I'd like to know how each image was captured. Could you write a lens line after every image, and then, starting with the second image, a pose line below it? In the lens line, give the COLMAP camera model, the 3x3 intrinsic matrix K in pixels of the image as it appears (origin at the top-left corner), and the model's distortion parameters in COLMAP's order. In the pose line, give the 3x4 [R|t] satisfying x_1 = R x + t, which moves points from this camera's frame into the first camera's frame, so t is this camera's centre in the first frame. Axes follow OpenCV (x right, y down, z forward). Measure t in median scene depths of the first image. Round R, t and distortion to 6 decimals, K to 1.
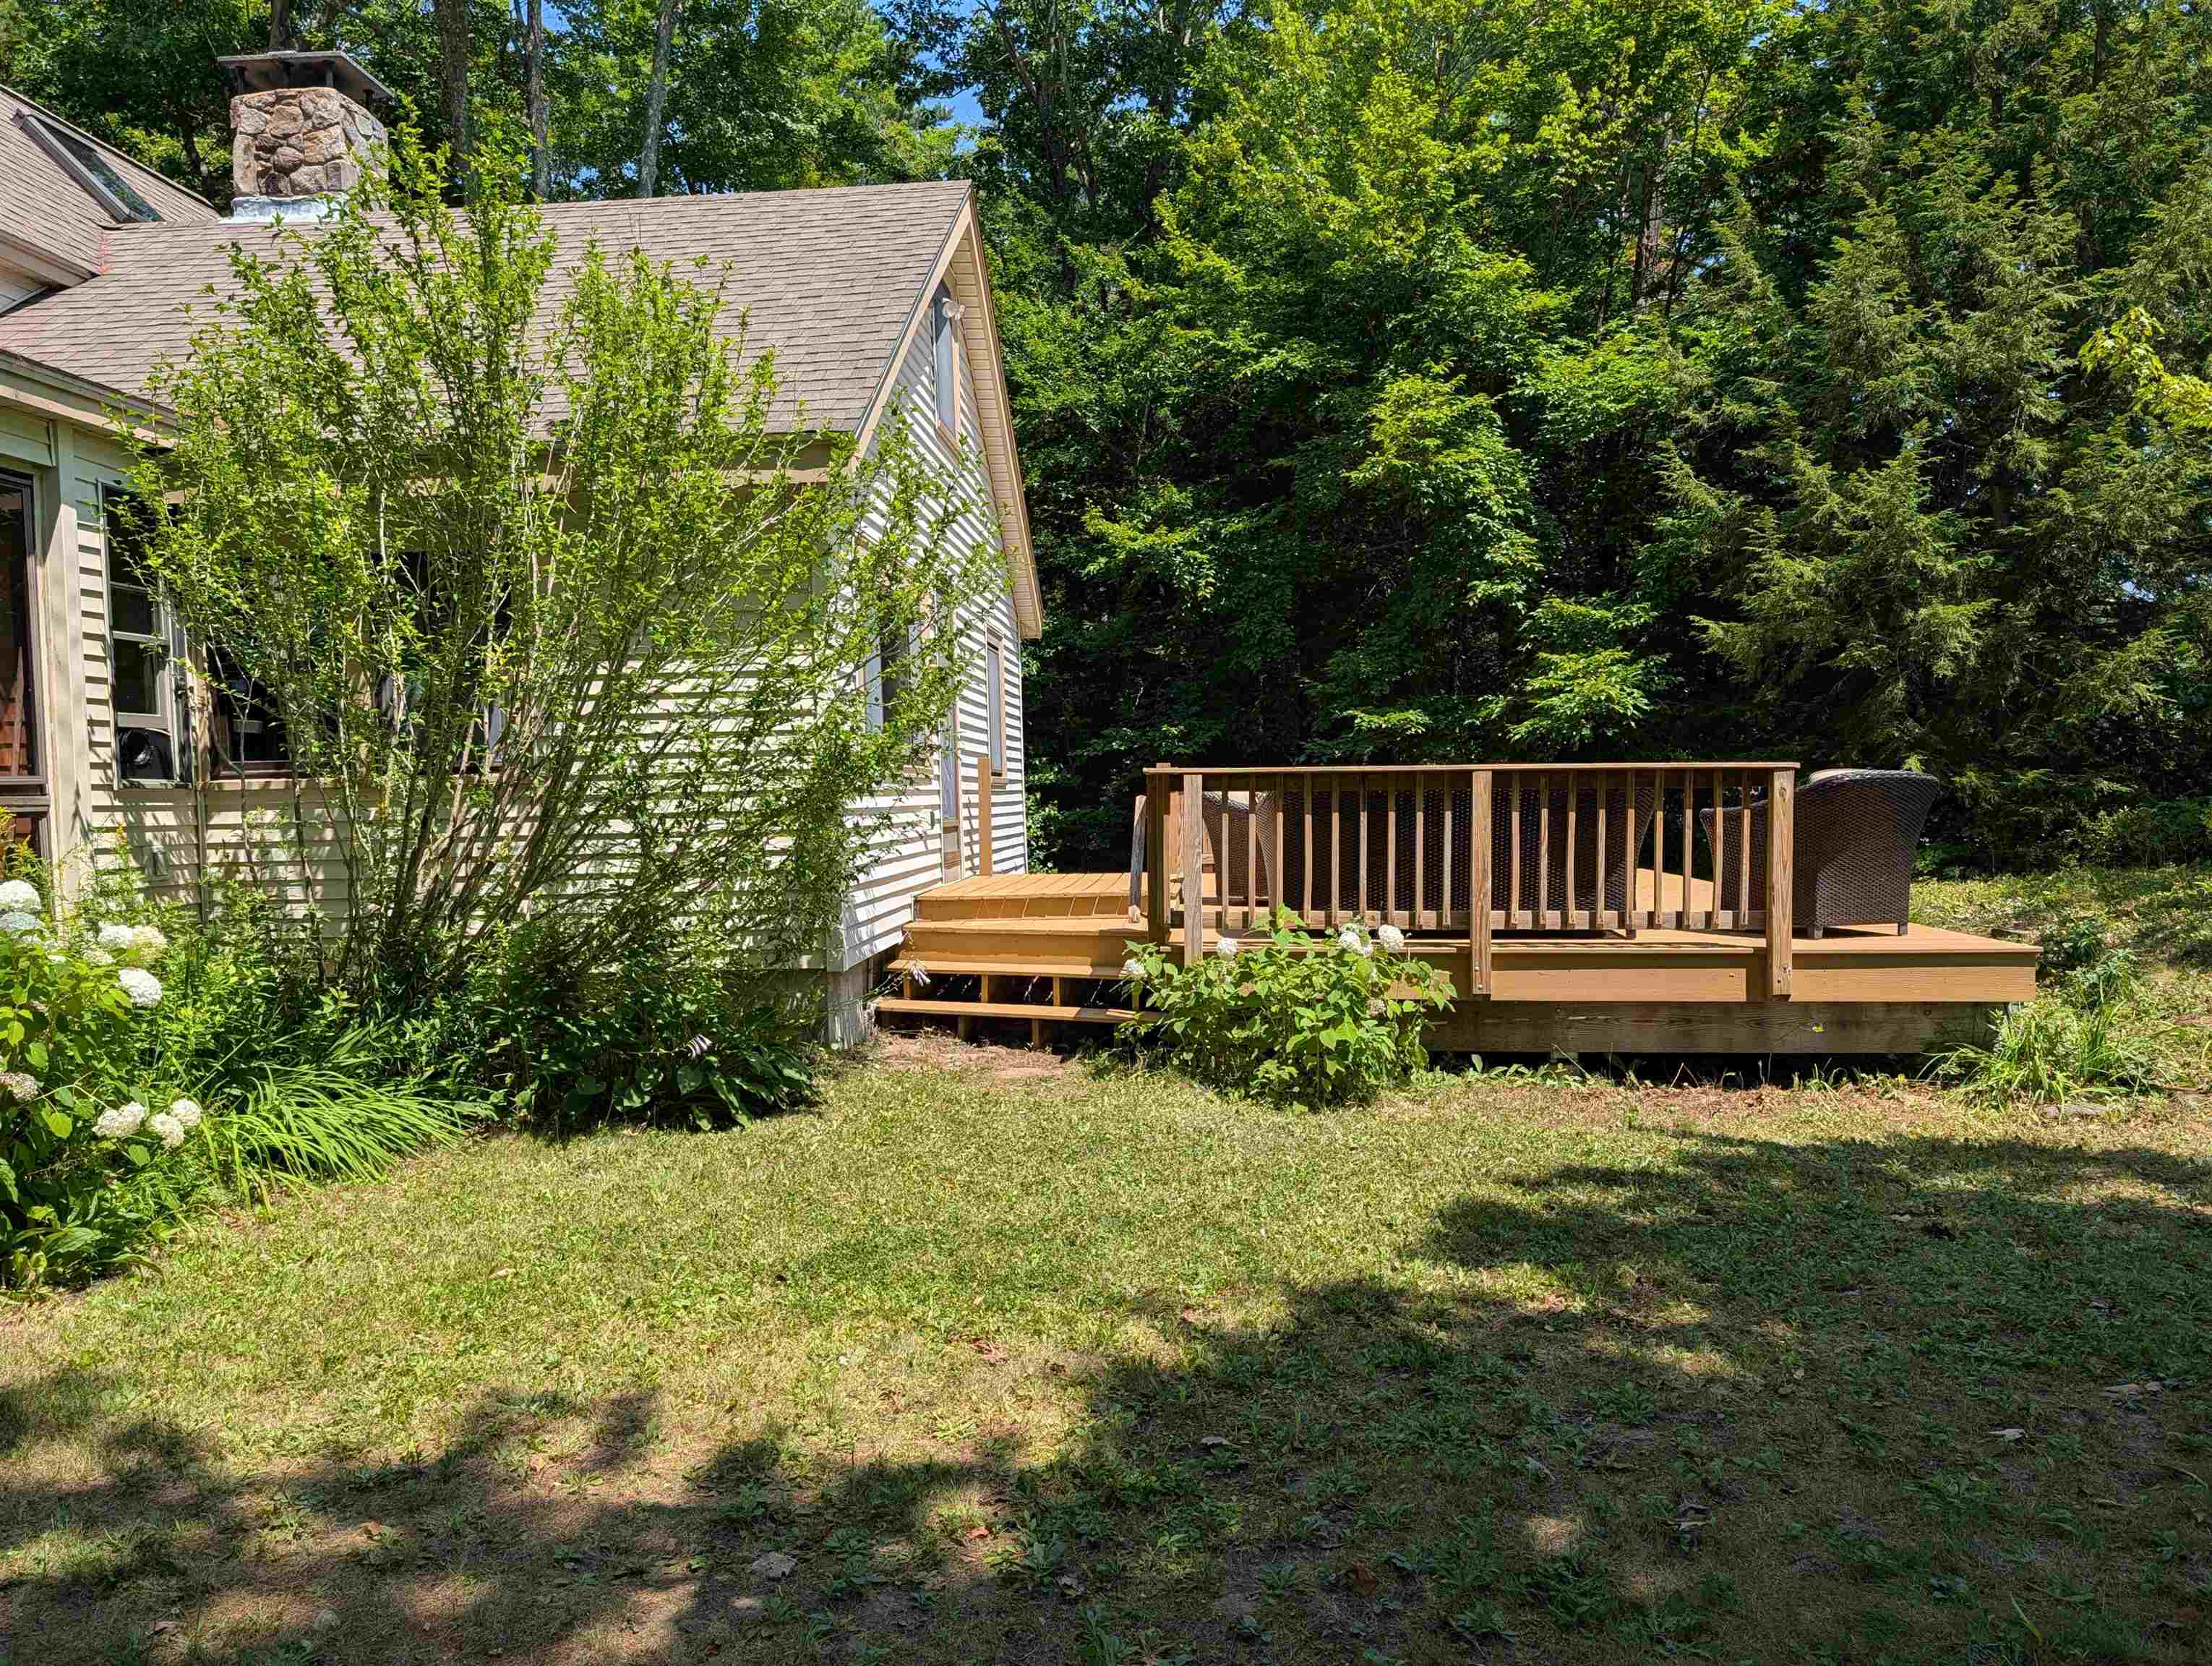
lens RADIAL K [[1554.3, 0, 1103.3], [0, 1554.3, 861.6], [0, 0, 1]] dist [0.004548, -0.005051]
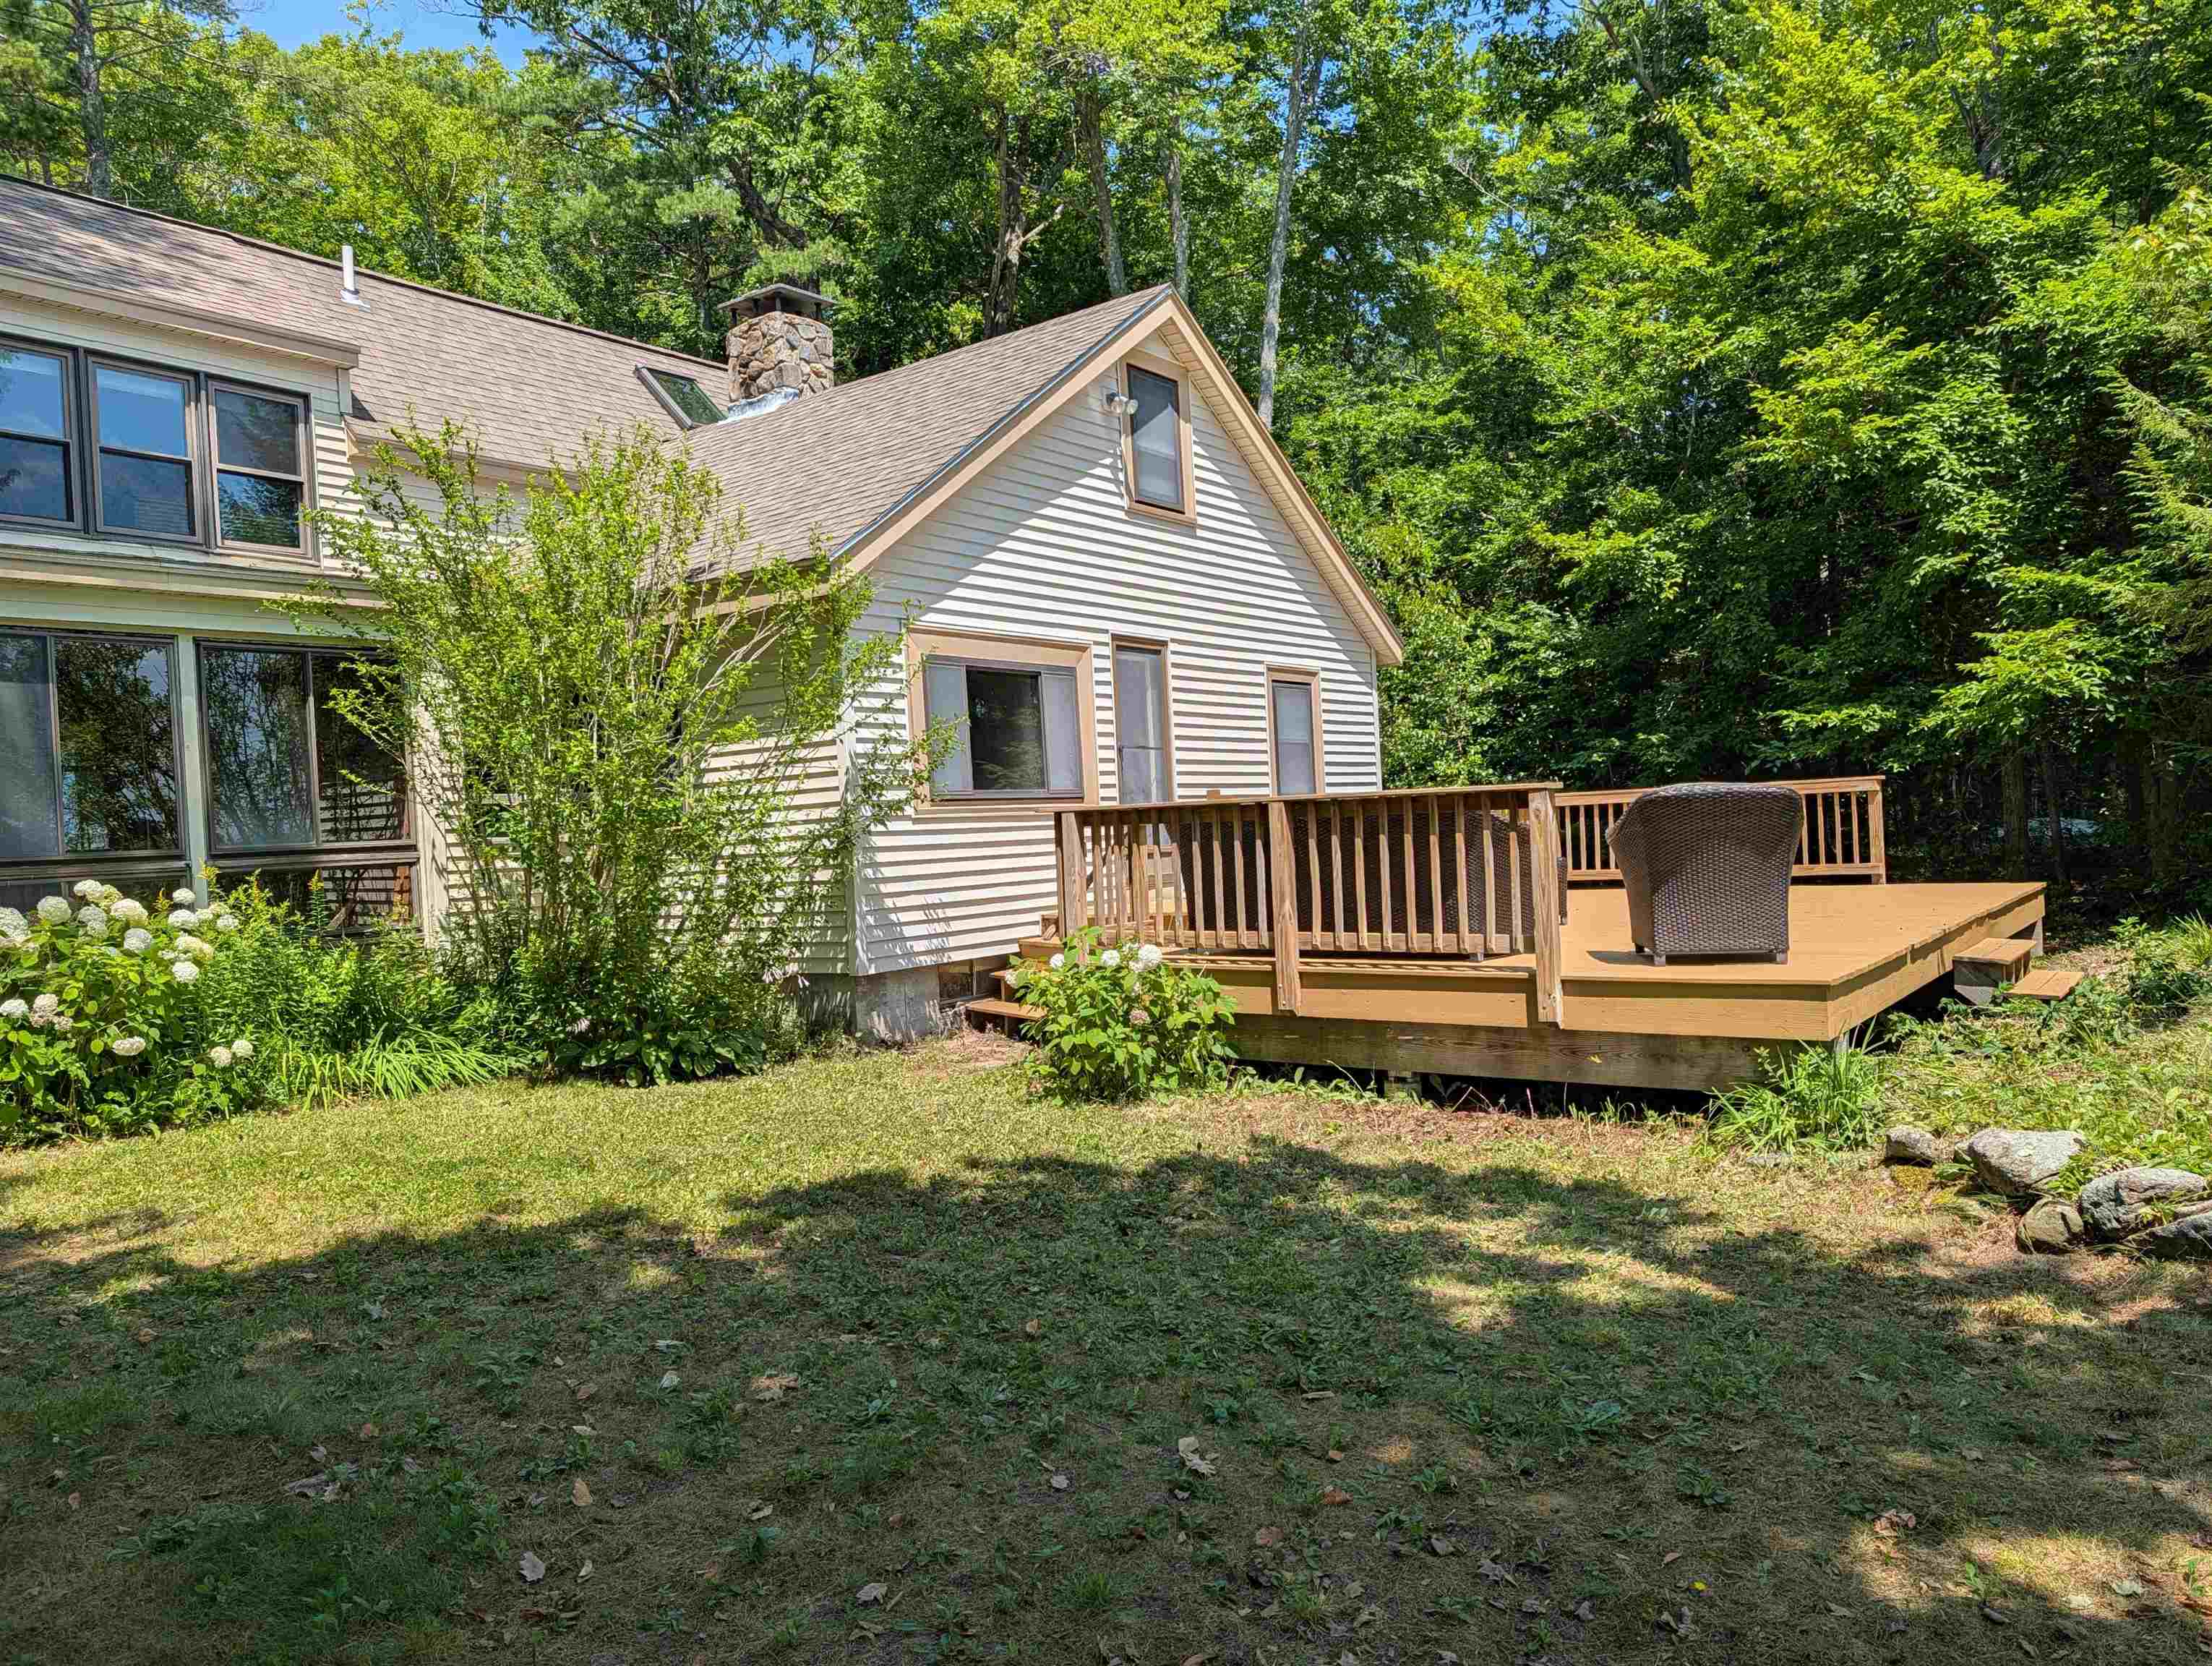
lens RADIAL K [[1530.9, 0, 1111.6], [0, 1530.9, 831.3], [0, 0, 1]] dist [0.014000, -0.025983]
pose [[0.855426, -0.025842, -0.517279, 0.668451], [0.012478, 0.999493, -0.029297, -0.008372], [0.517774, 0.018607, 0.855315, 0.036077]]
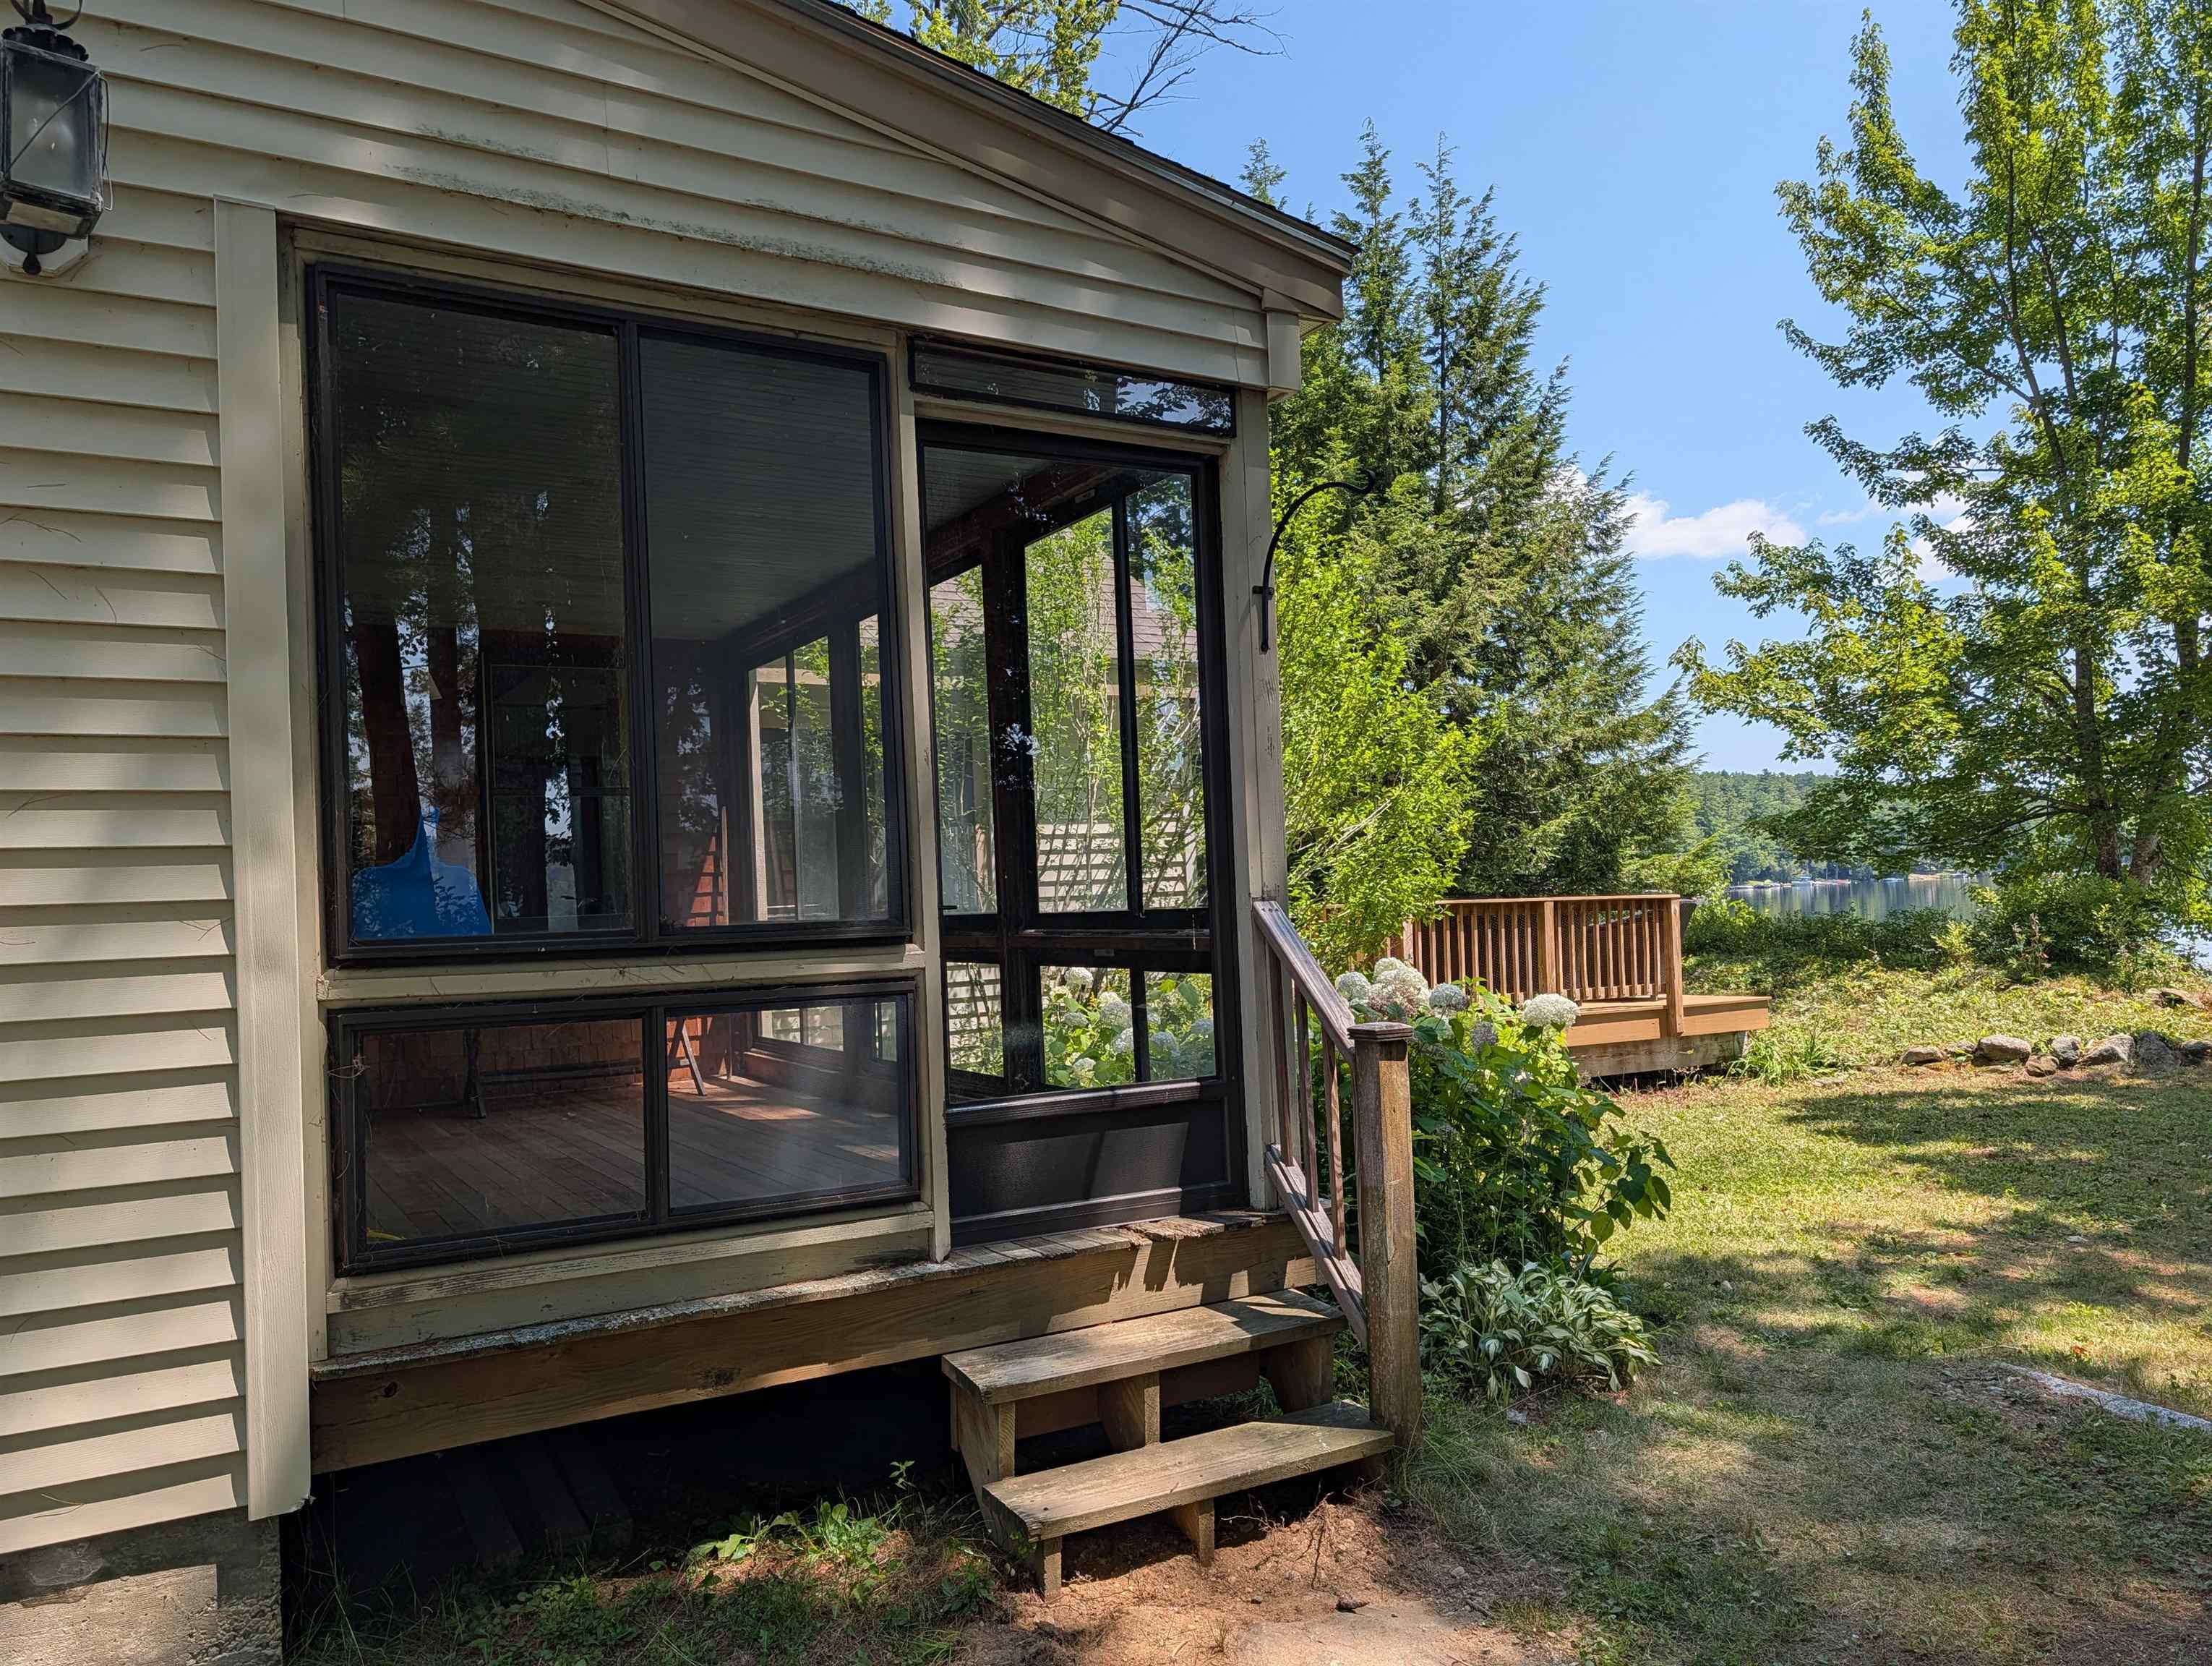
lens RADIAL K [[1530.9, 0, 1111.6], [0, 1530.9, 831.3], [0, 0, 1]] dist [0.014000, -0.025983]
pose [[0.819999, 0.015747, 0.572149, -0.993377], [0.041674, 0.995326, -0.087122, -0.012317], [-0.570846, 0.095284, 0.815510, -0.035518]]
